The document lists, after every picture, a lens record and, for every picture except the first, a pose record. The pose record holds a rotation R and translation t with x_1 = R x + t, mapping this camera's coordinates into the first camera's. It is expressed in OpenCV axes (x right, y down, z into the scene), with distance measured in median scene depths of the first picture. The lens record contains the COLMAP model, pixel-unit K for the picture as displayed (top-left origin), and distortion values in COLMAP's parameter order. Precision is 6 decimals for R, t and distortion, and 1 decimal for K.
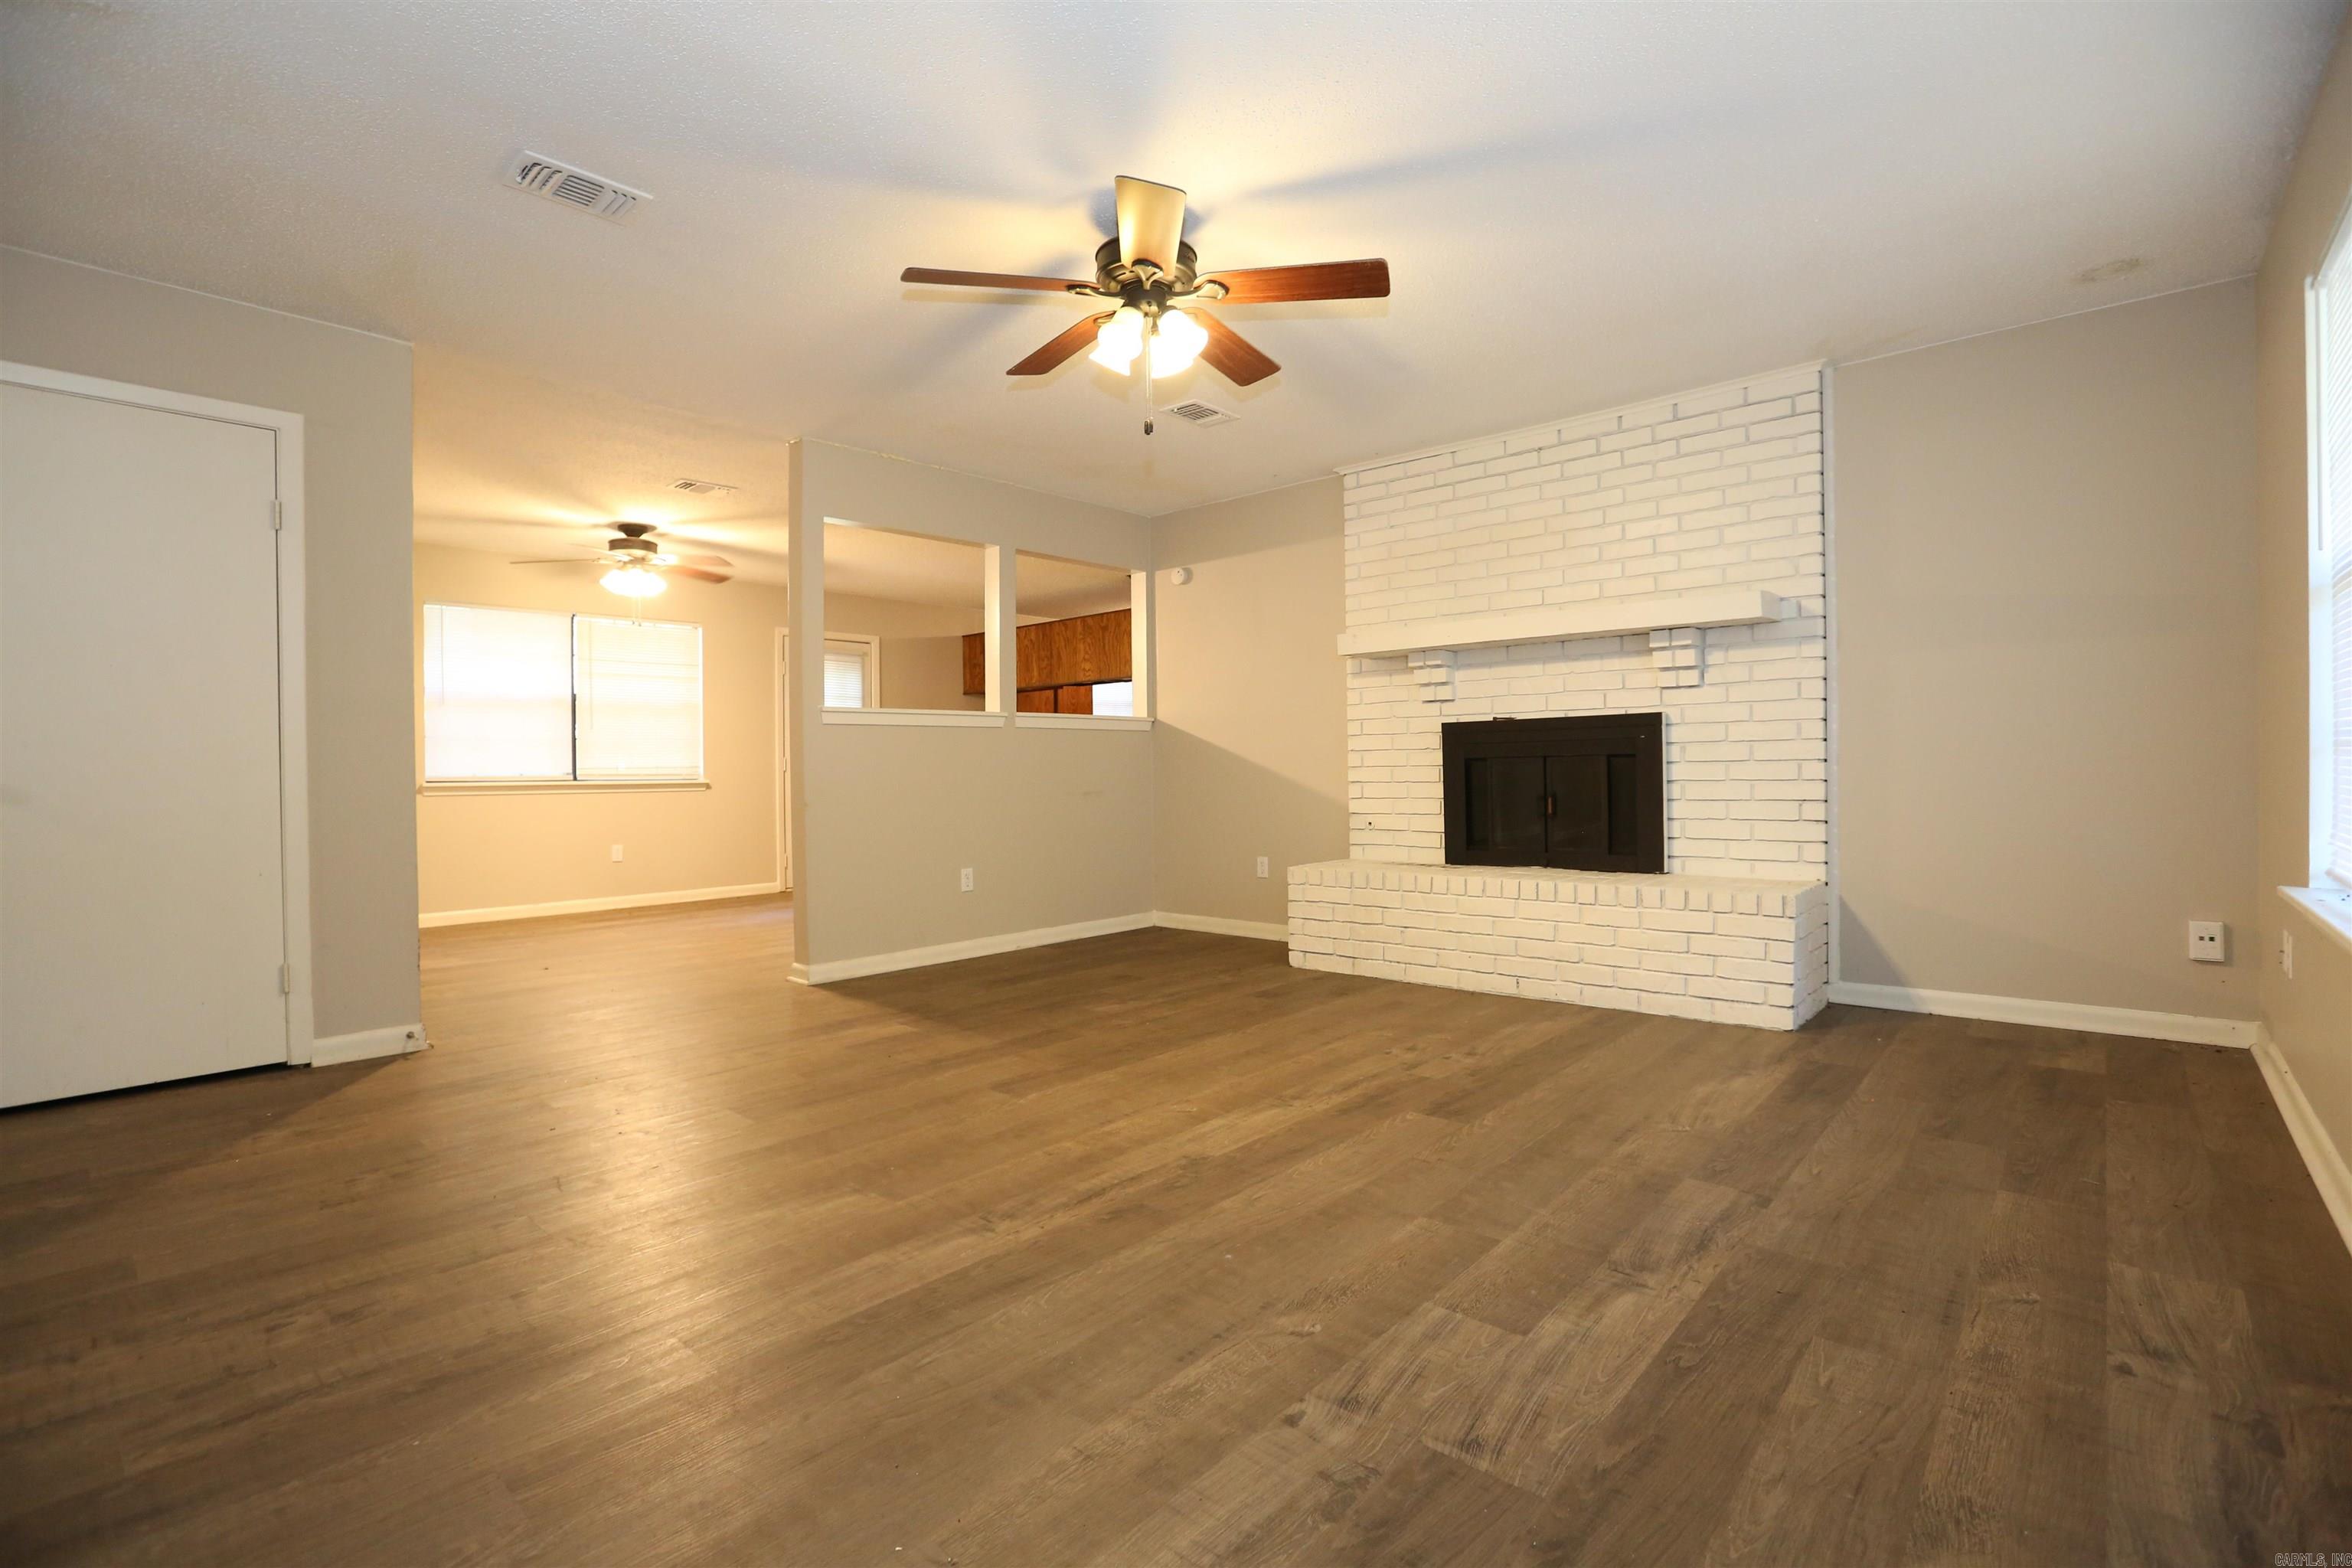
lens RADIAL K [[1063.7, 0, 1185.8], [0, 1063.7, 783.3], [0, 0, 1]] dist [-0.050673, 0.012721]
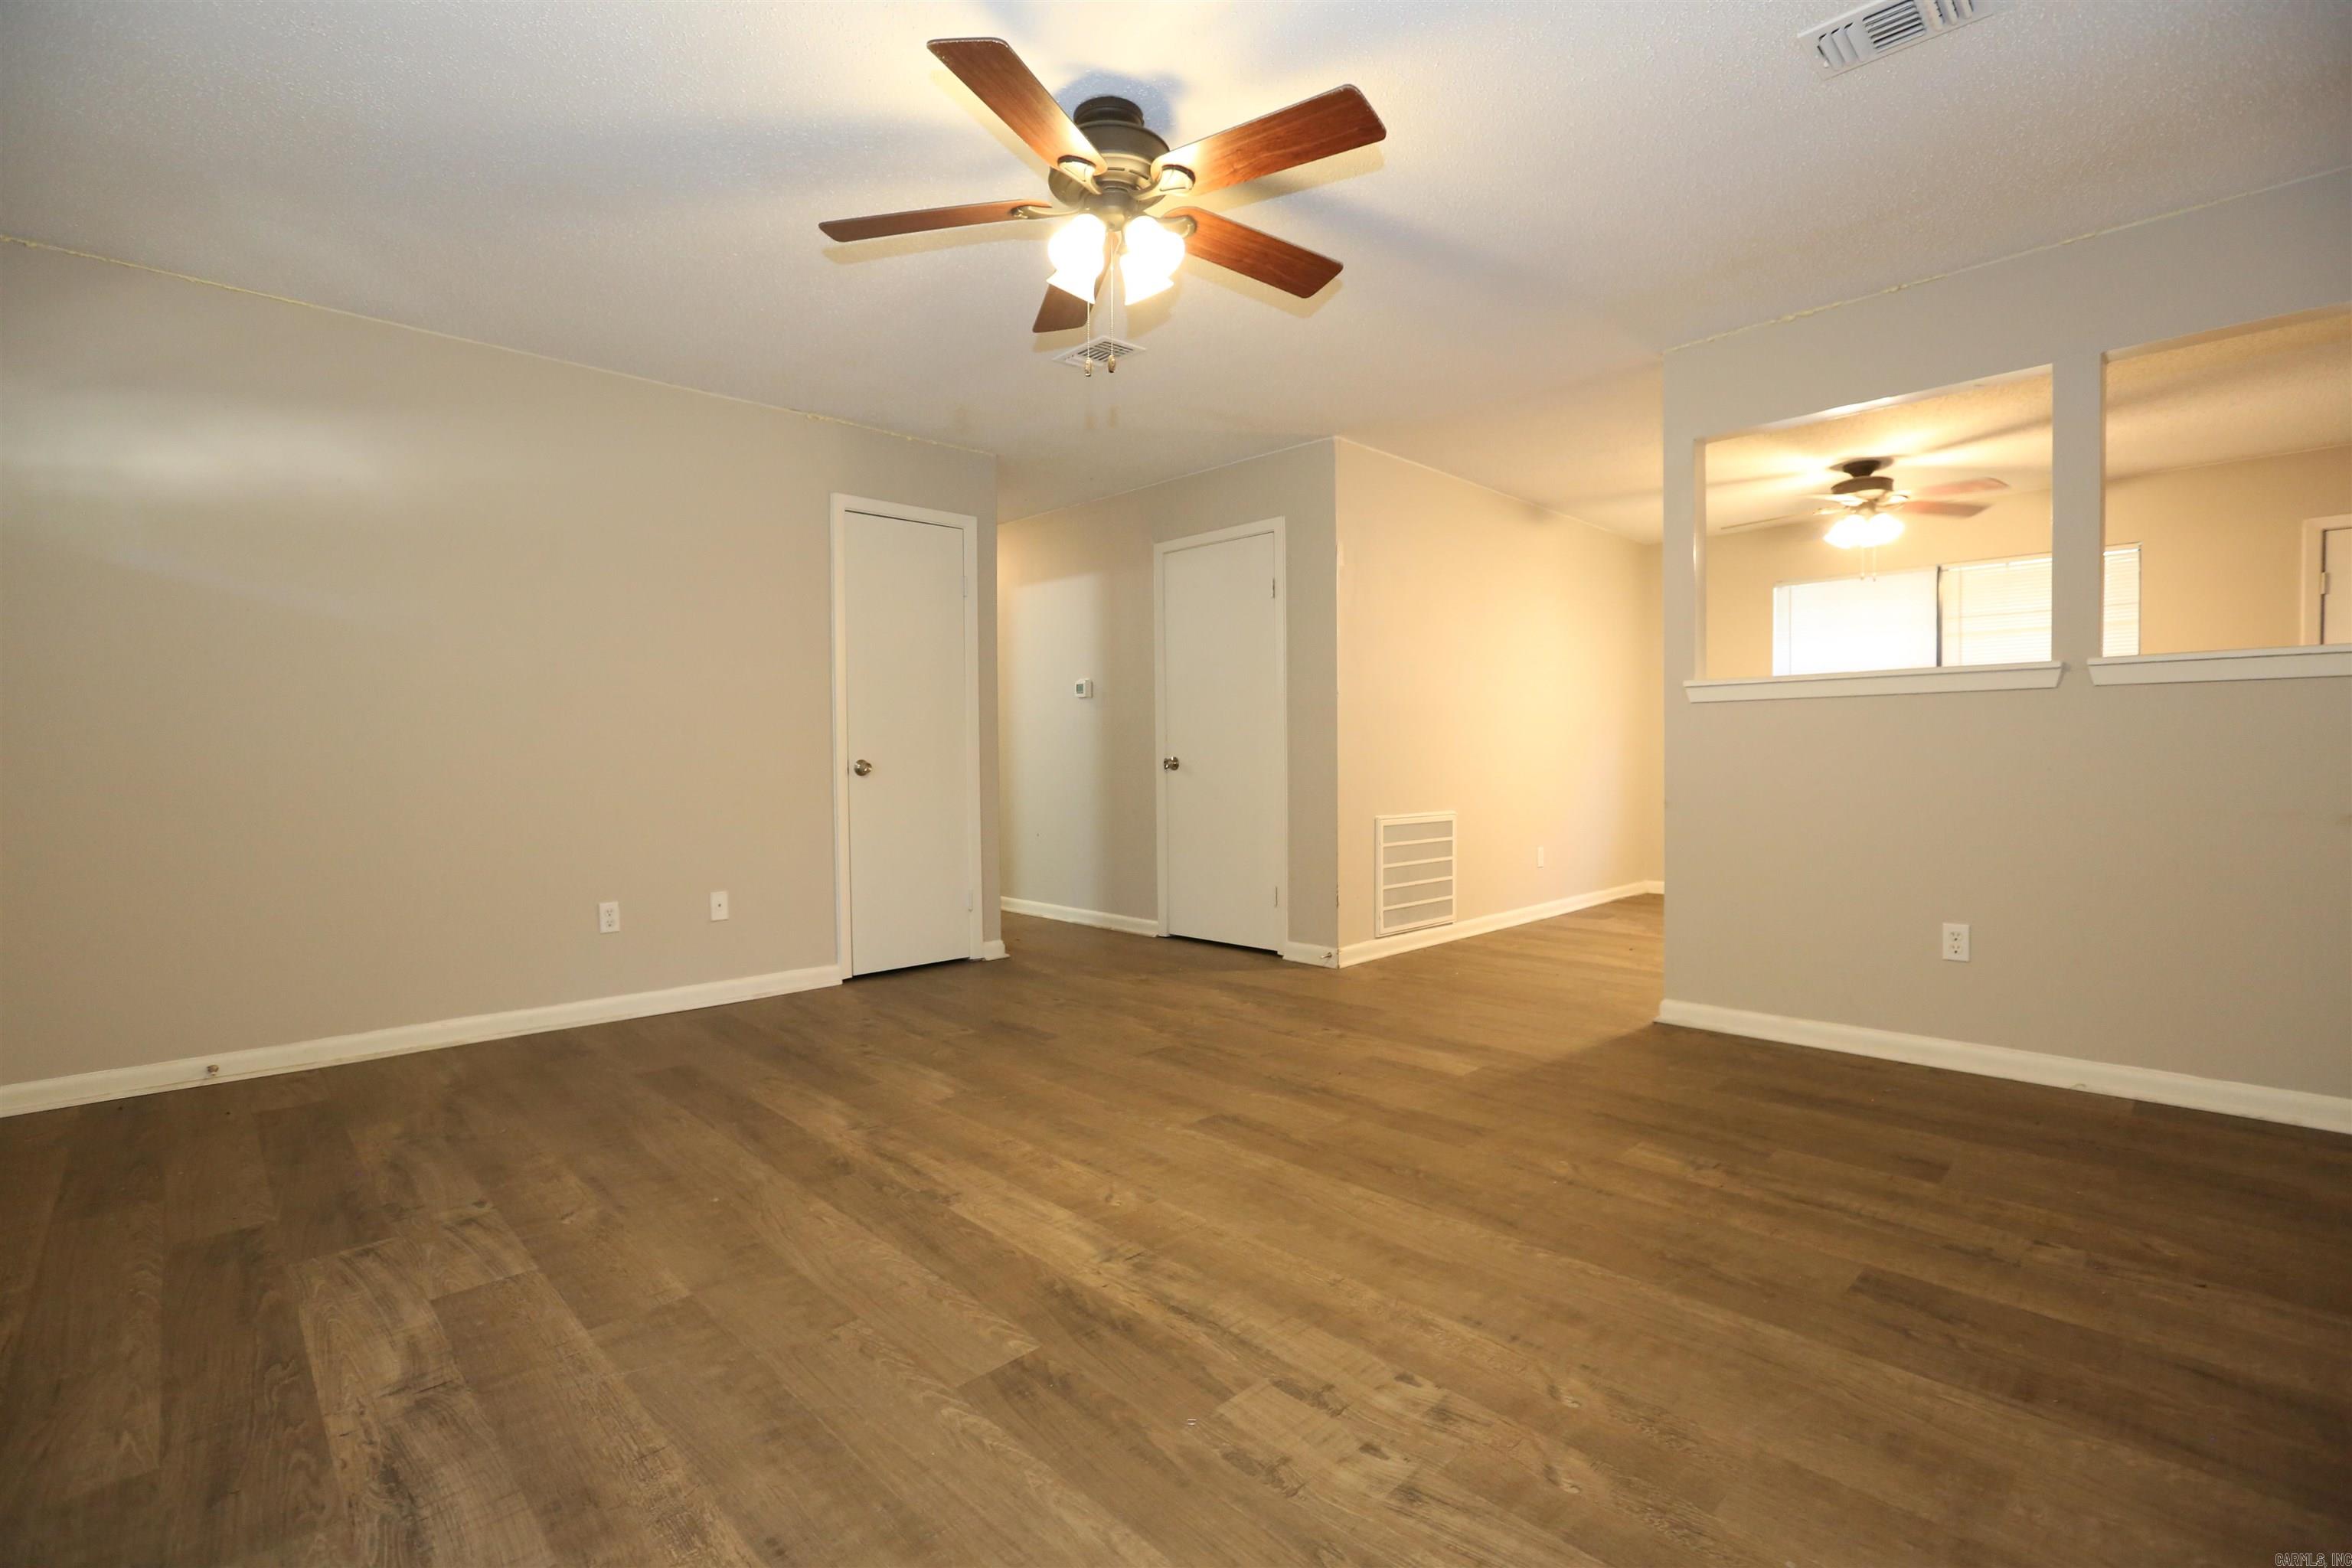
lens RADIAL K [[1063.7, 0, 1160.3], [0, 1063.7, 786.2], [0, 0, 1]] dist [-0.050673, 0.012721]
pose [[-0.085180, 0.039806, -0.995570, 0.738058], [-0.005110, 0.999171, 0.040388, -0.035960], [0.996353, 0.008528, -0.084906, 1.035134]]
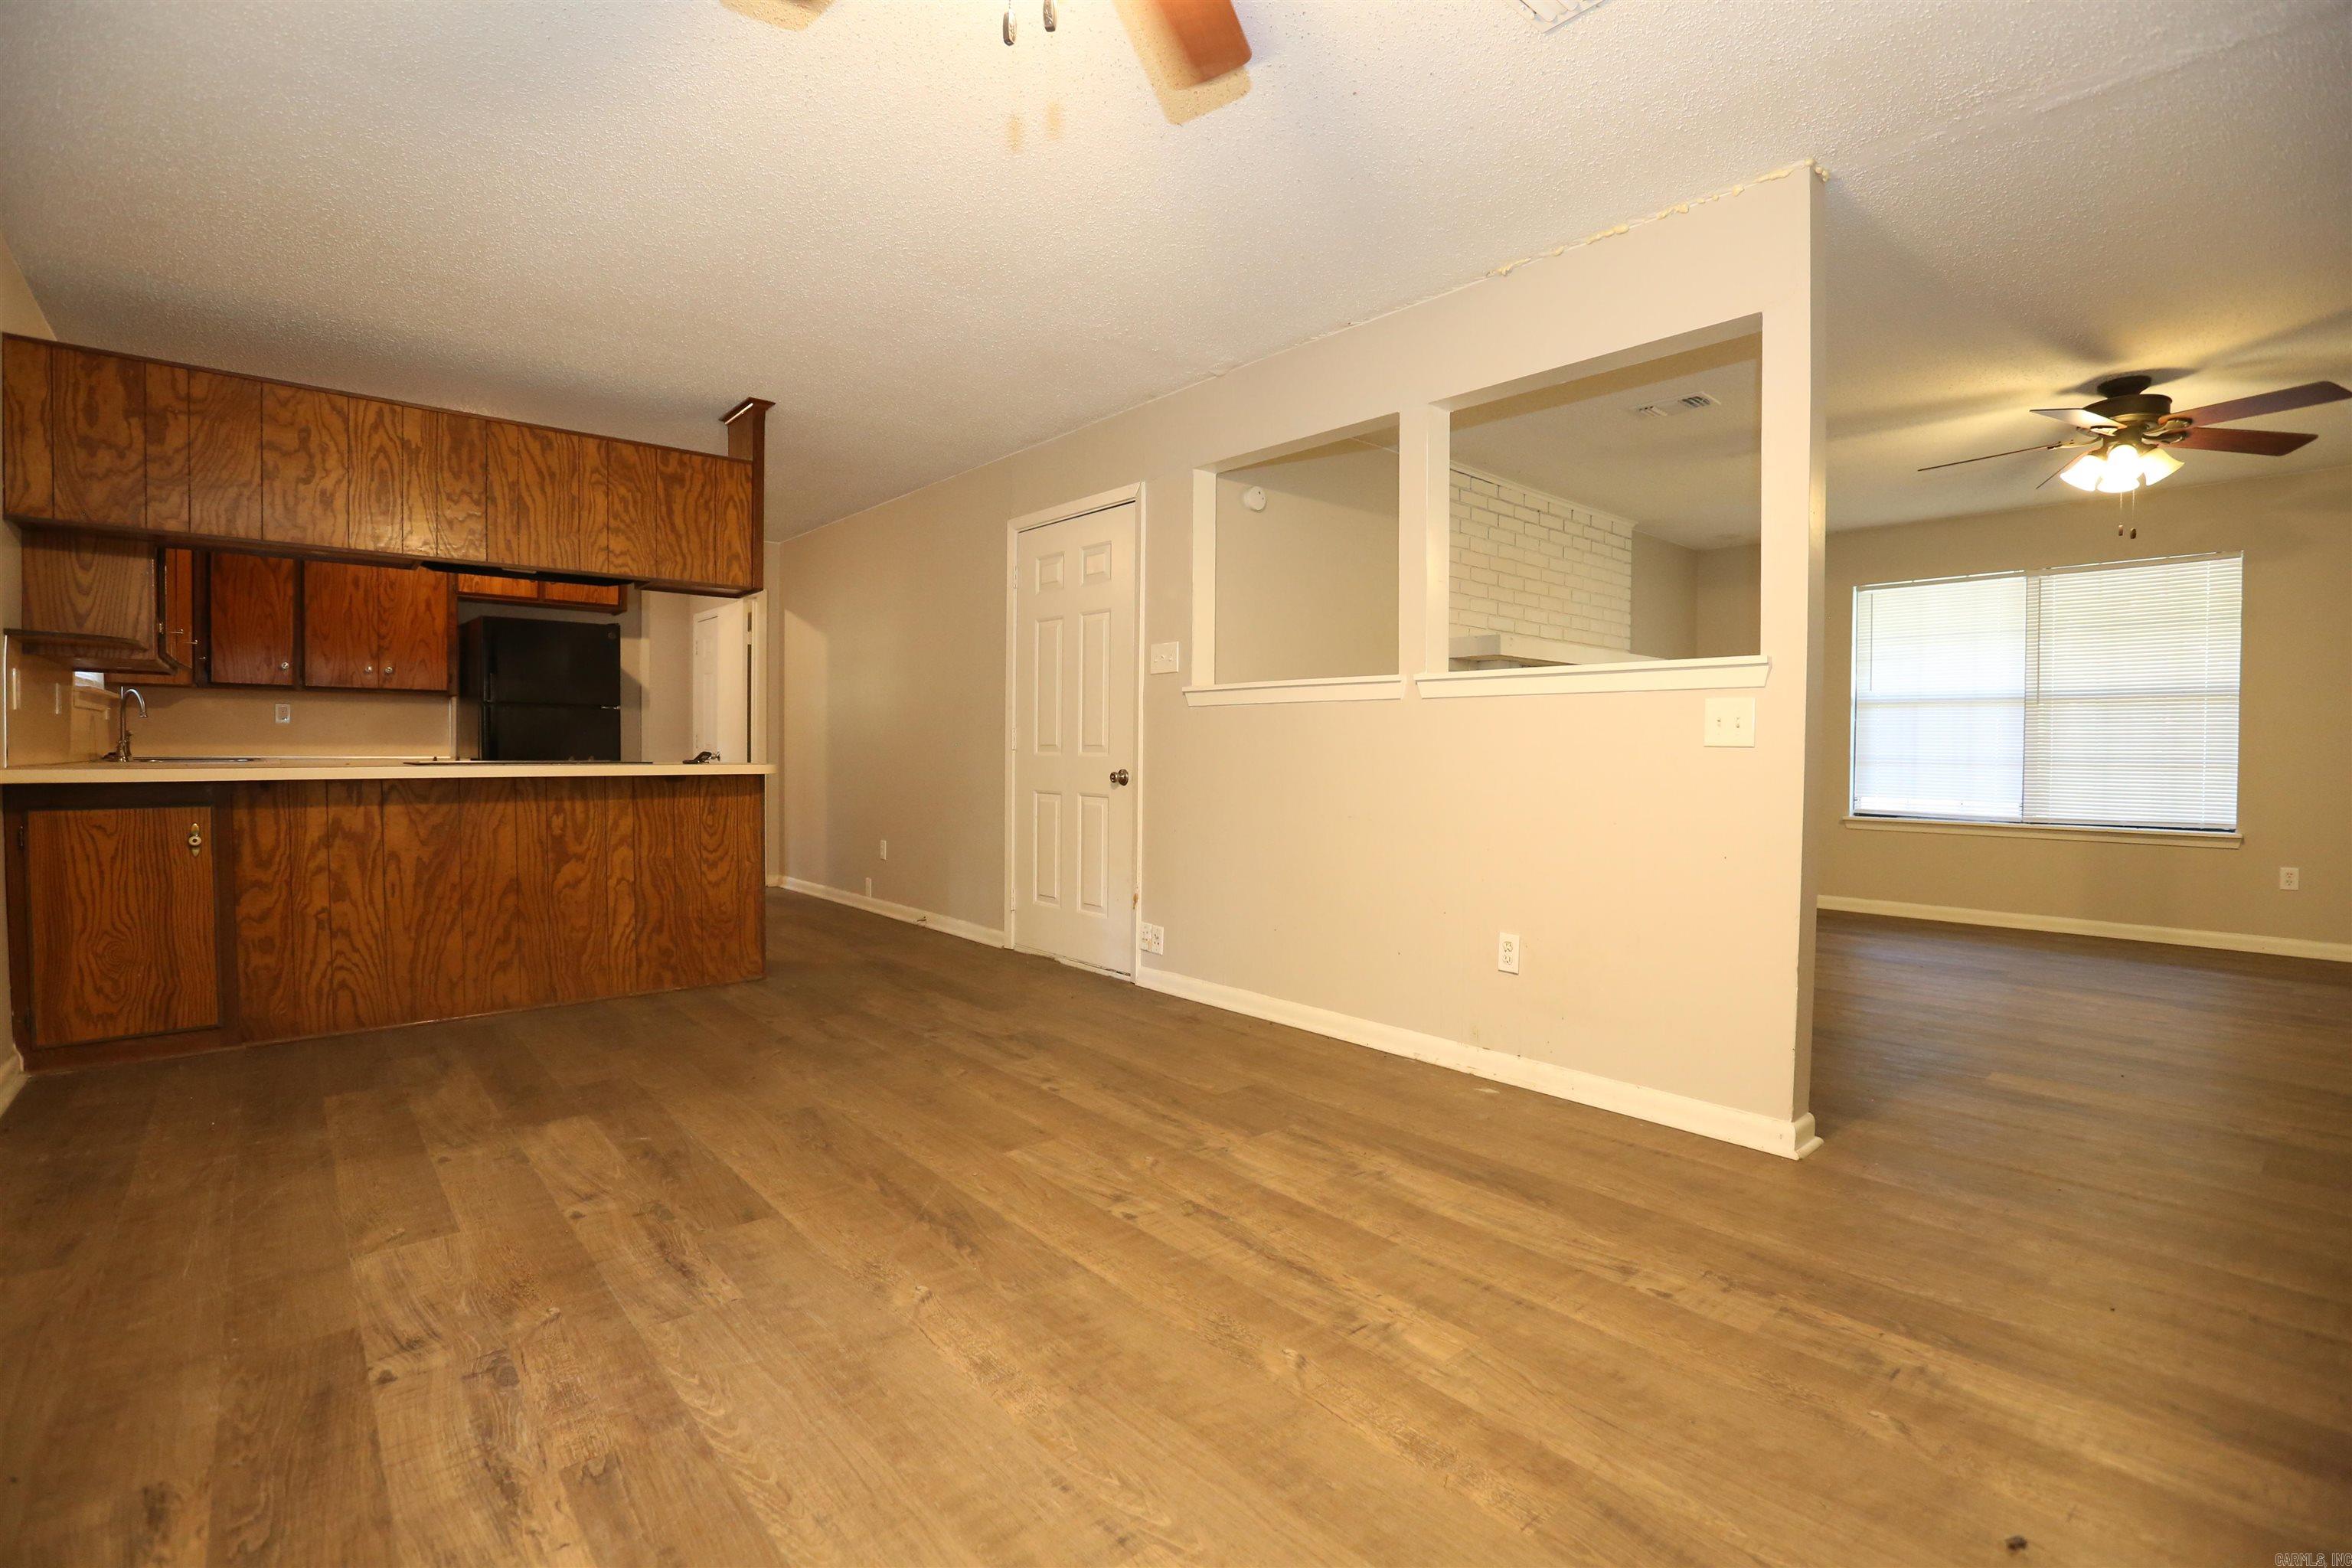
lens RADIAL K [[1063.7, 0, 1159.6], [0, 1063.7, 782.1], [0, 0, 1]] dist [-0.050673, 0.012721]
pose [[0.150556, -0.000684, 0.988601, -1.493770], [0.000158, 1.000000, 0.000668, 0.008546], [-0.988601, 0.000056, 0.150556, 1.921857]]
